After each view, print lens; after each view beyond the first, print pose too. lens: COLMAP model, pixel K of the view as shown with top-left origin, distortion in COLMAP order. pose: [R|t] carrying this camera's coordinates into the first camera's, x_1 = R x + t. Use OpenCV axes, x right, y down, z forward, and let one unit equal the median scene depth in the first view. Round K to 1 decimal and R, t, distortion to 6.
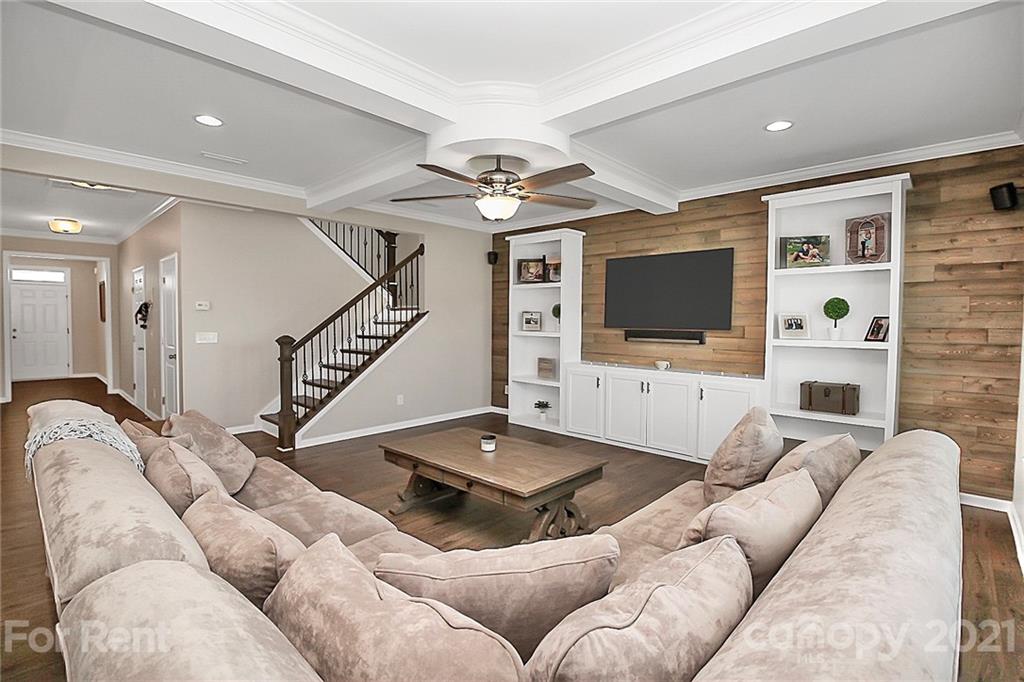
lens RADIAL K [[479.3, 0, 515.5], [0, 479.3, 338.9], [0, 0, 1]] dist [-0.008581, -0.003634]
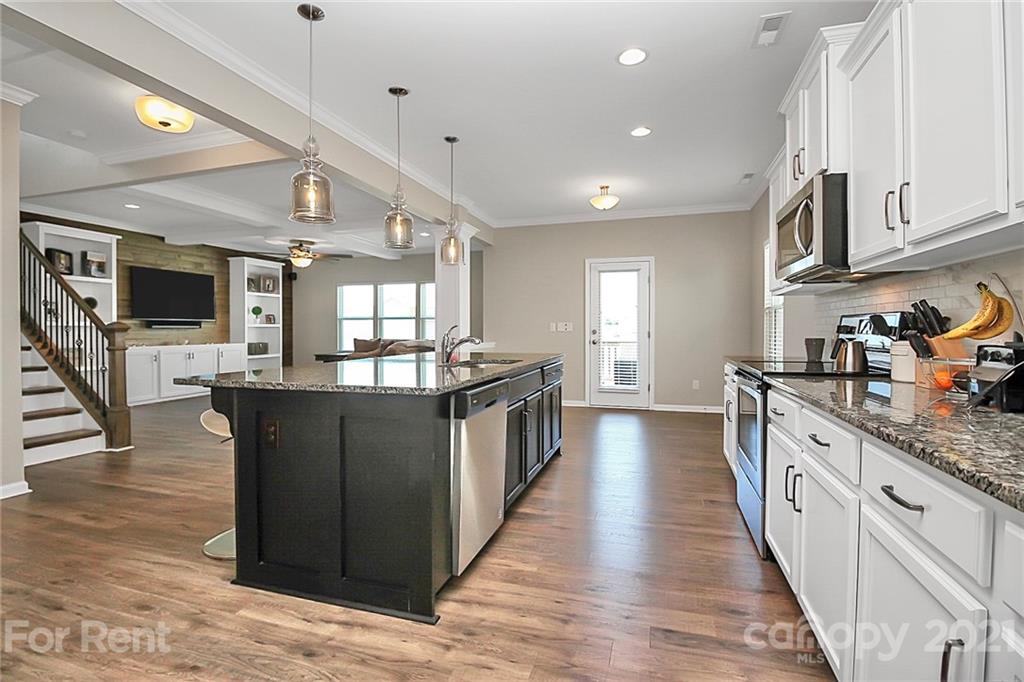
lens RADIAL K [[479.3, 0, 518.3], [0, 479.3, 334.9], [0, 0, 1]] dist [-0.008581, -0.003634]
pose [[-0.446858, -0.018471, 0.894414, -1.687438], [0.032304, 0.998802, 0.036766, 0.009006], [-0.894021, 0.045323, -0.445726, 0.757847]]
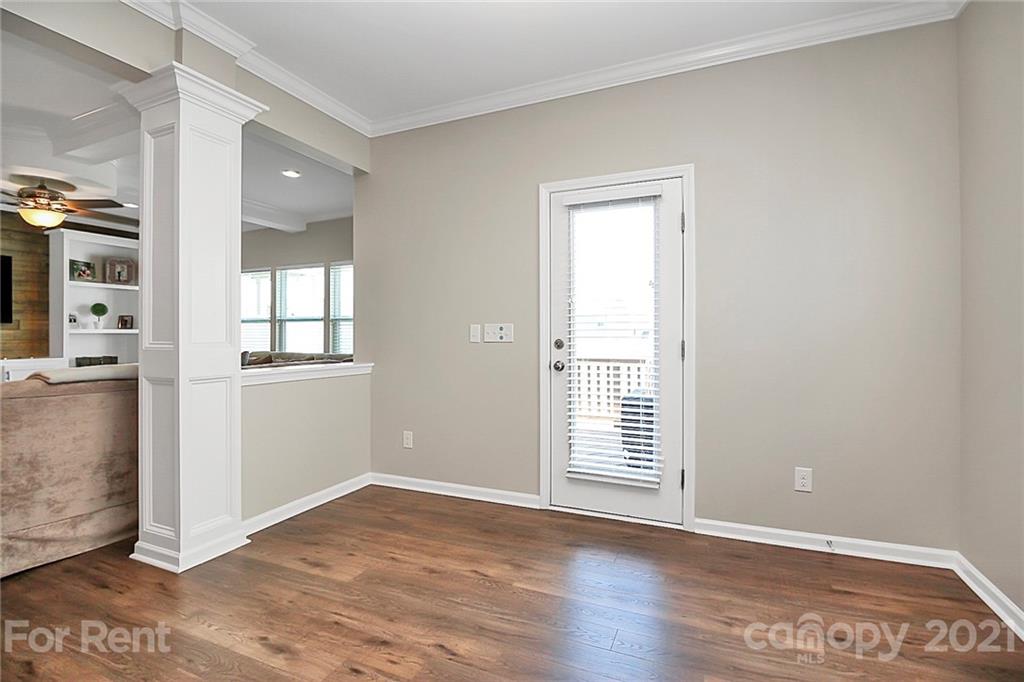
lens RADIAL K [[479.3, 0, 513.7], [0, 479.3, 335.0], [0, 0, 1]] dist [-0.008581, -0.003634]
pose [[-0.343908, -0.009149, 0.938959, -1.104556], [0.037487, 0.999022, 0.023464, 0.030934], [-0.938255, 0.043269, -0.343228, 0.203104]]
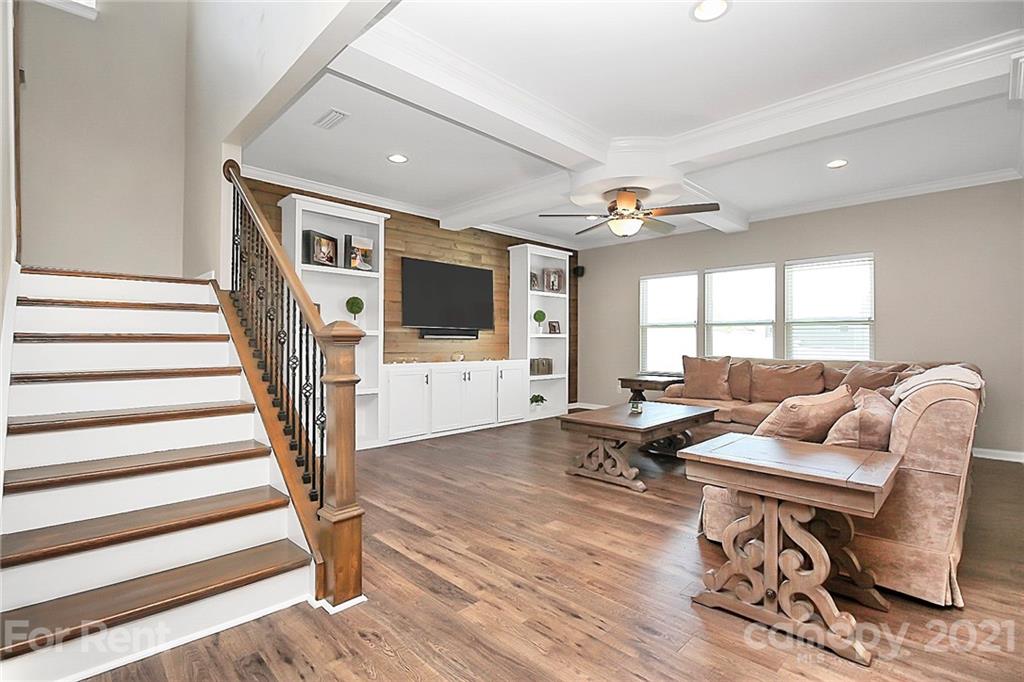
lens RADIAL K [[479.3, 0, 518.7], [0, 479.3, 337.1], [0, 0, 1]] dist [-0.008581, -0.003634]
pose [[0.021905, 0.003488, 0.999754, -0.932005], [0.038736, 0.999240, -0.004334, 0.015709], [-0.999009, 0.038821, 0.021753, 0.874309]]
